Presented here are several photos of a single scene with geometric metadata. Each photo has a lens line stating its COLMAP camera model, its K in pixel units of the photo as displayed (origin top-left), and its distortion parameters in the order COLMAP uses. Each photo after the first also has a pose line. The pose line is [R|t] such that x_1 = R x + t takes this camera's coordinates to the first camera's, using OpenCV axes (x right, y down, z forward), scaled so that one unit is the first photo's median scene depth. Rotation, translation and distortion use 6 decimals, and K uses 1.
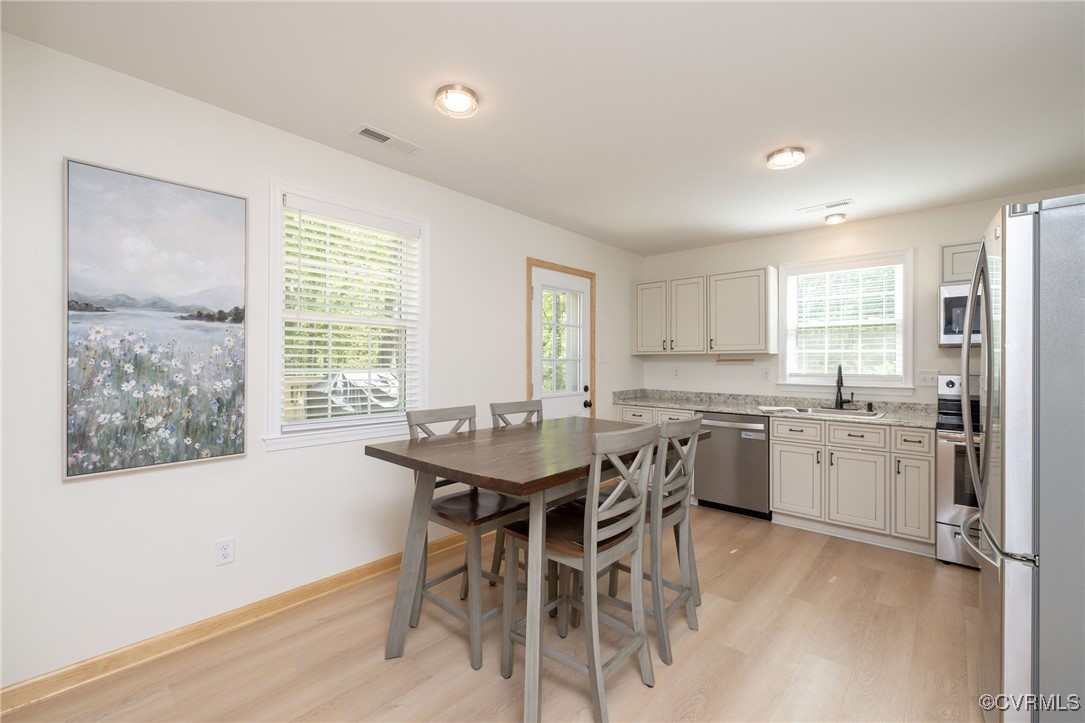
lens RADIAL K [[454.0, 0, 536.2], [0, 454.0, 360.7], [0, 0, 1]] dist [-0.000546, 0.000295]
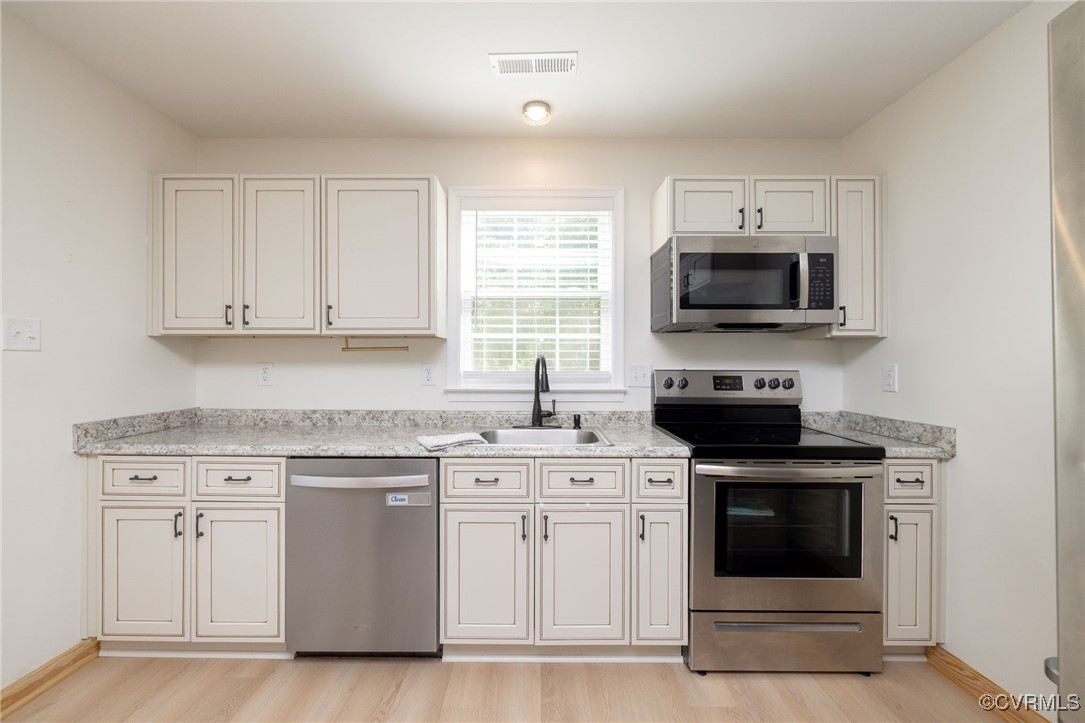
lens RADIAL K [[454.0, 0, 536.2], [0, 454.0, 360.7], [0, 0, 1]] dist [-0.000546, 0.000295]
pose [[0.741359, 0.003632, 0.671099, 0.251002], [-0.001211, 0.999991, -0.004074, 0.017708], [-0.671108, 0.002208, 0.741356, 0.545215]]
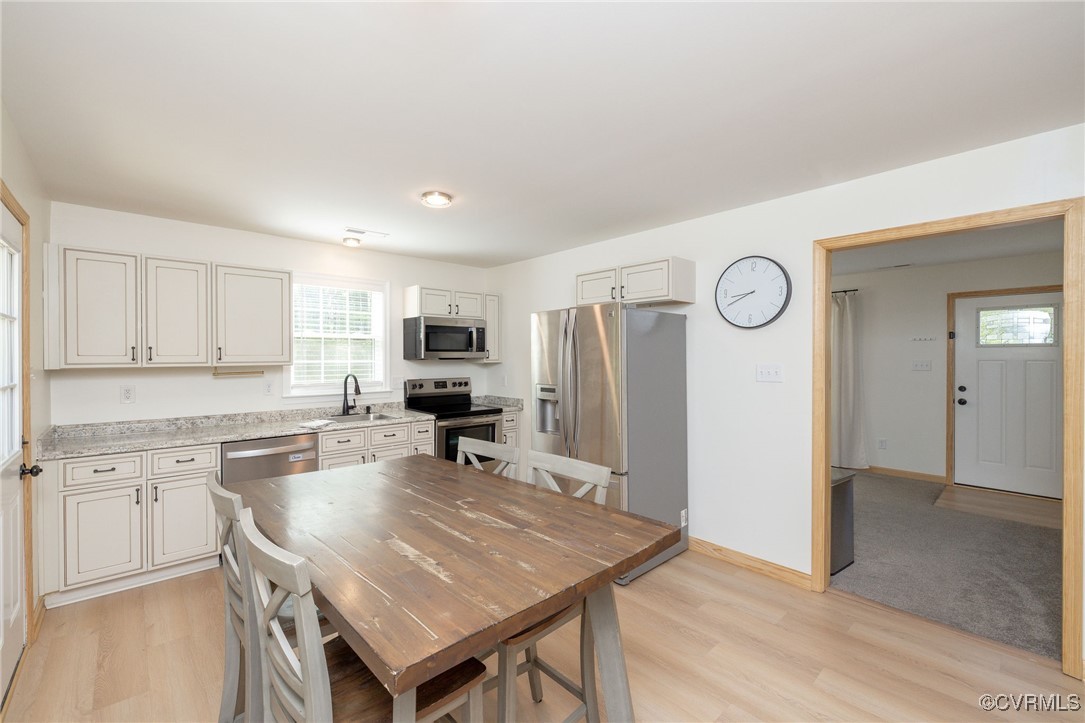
lens RADIAL K [[454.0, 0, 536.2], [0, 454.0, 360.7], [0, 0, 1]] dist [-0.000546, 0.000295]
pose [[0.094121, -0.013786, 0.995465, -0.383737], [0.000033, 0.999904, 0.013844, -0.040526], [-0.995561, -0.001270, 0.094113, 0.444667]]
